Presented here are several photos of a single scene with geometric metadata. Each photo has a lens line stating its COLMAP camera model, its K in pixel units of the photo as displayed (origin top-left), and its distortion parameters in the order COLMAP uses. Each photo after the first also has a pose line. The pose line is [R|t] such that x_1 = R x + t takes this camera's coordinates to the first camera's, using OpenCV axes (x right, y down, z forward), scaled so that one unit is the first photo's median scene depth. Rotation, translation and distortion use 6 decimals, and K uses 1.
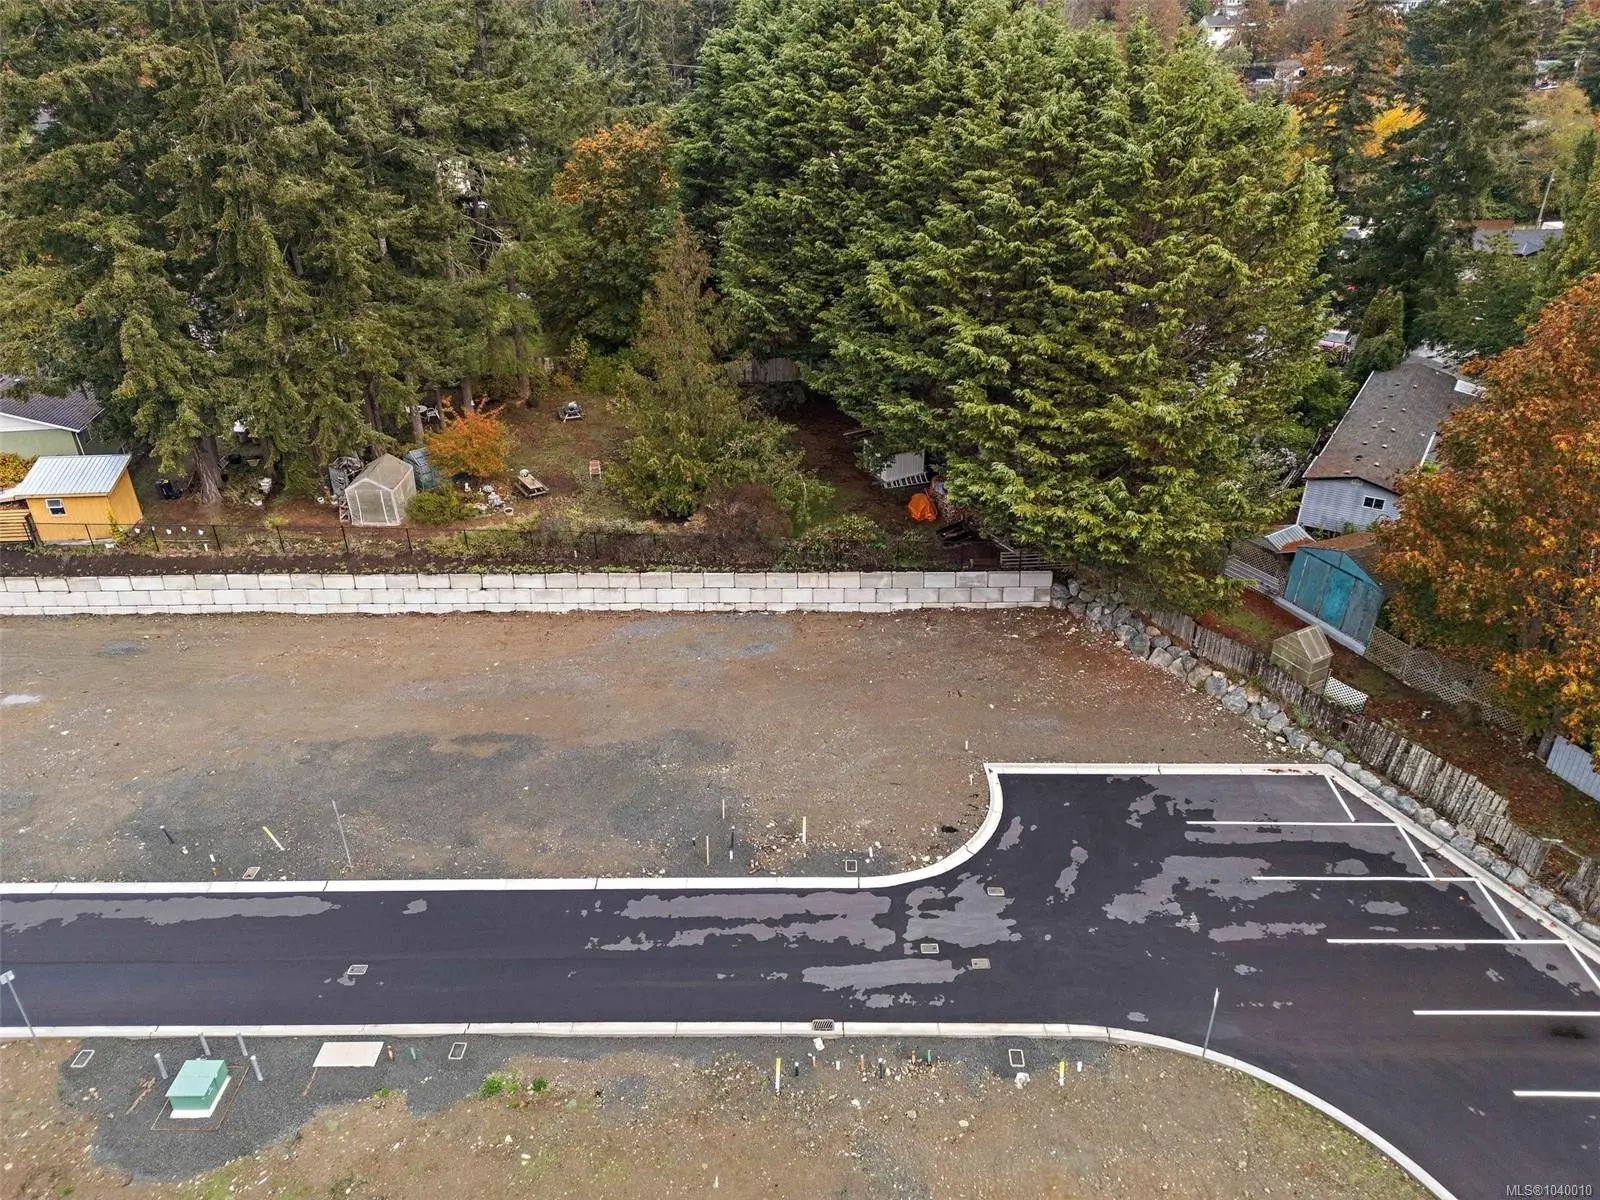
lens RADIAL K [[1112.3, 0, 798.2], [0, 1112.3, 597.4], [0, 0, 1]] dist [0.092134, -0.094416]
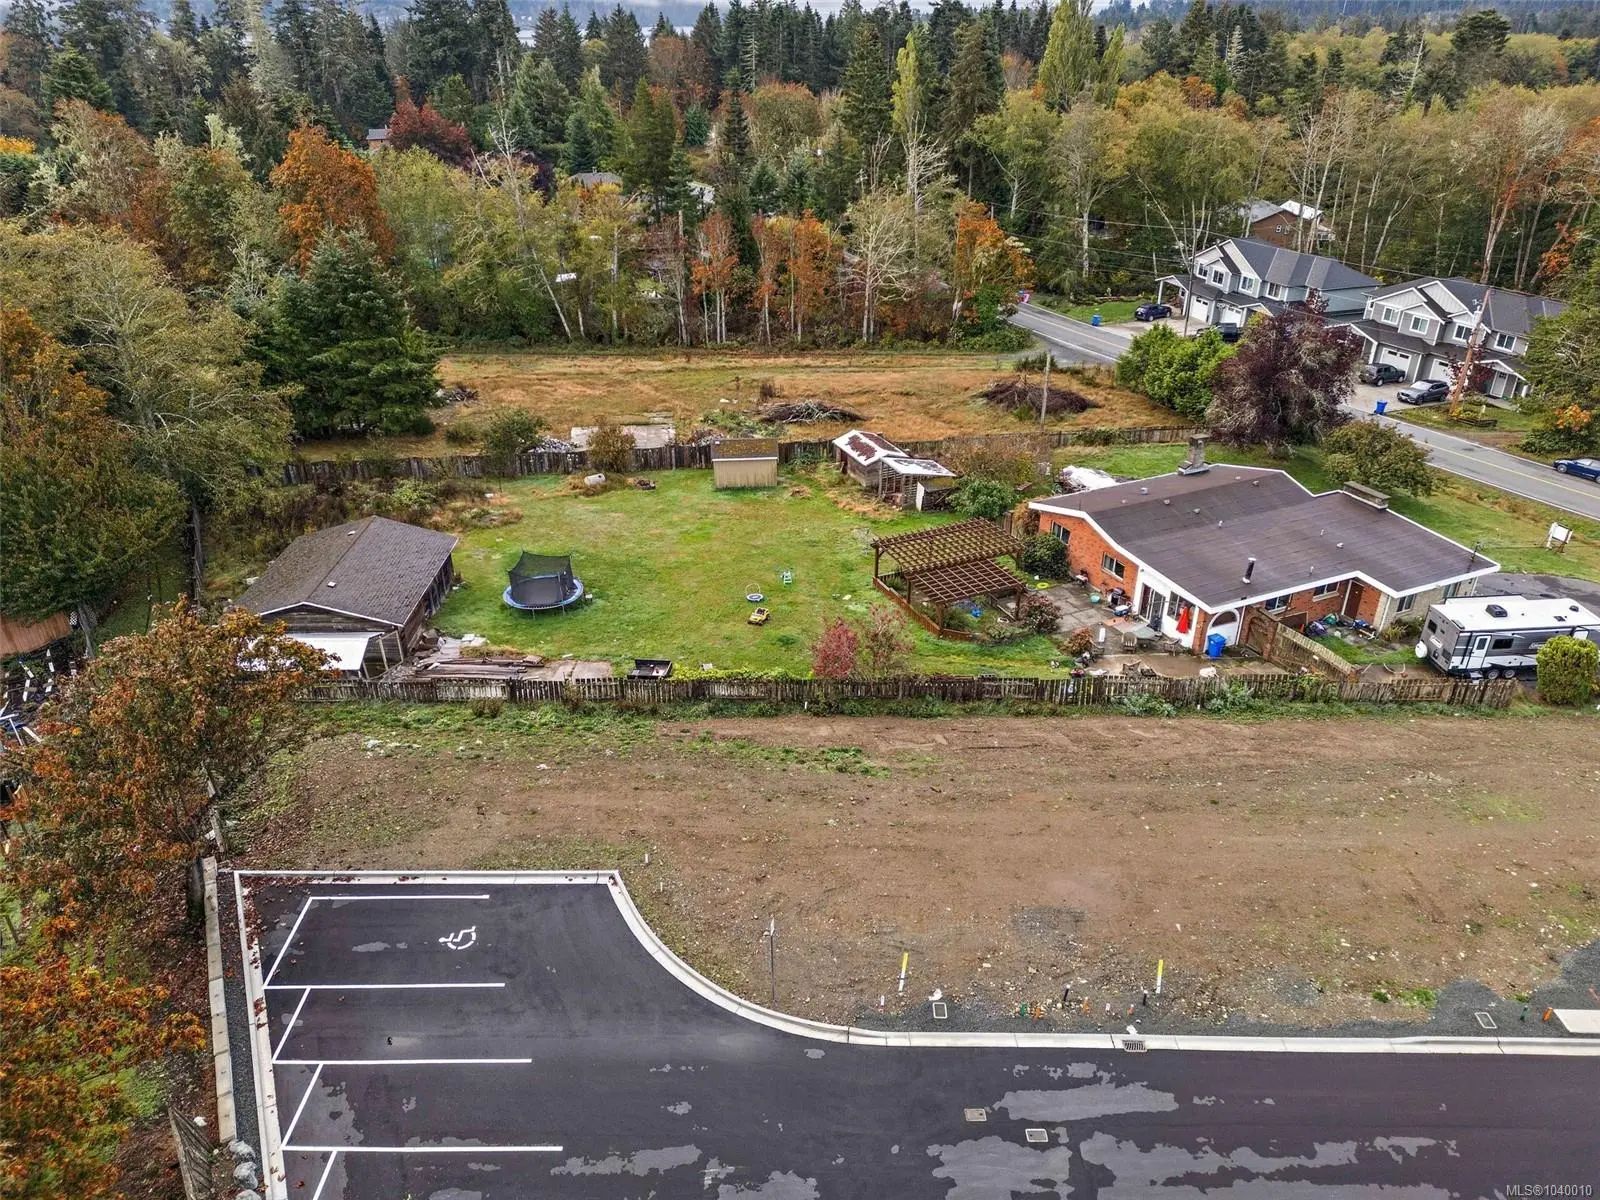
lens RADIAL K [[1112.3, 0, 798.2], [0, 1112.3, 597.4], [0, 0, 1]] dist [0.092134, -0.094416]
pose [[-0.999718, 0.022076, -0.008699, 0.276155], [0.004988, 0.553940, 0.832542, -0.576799], [0.023198, 0.832264, -0.553894, 1.064055]]
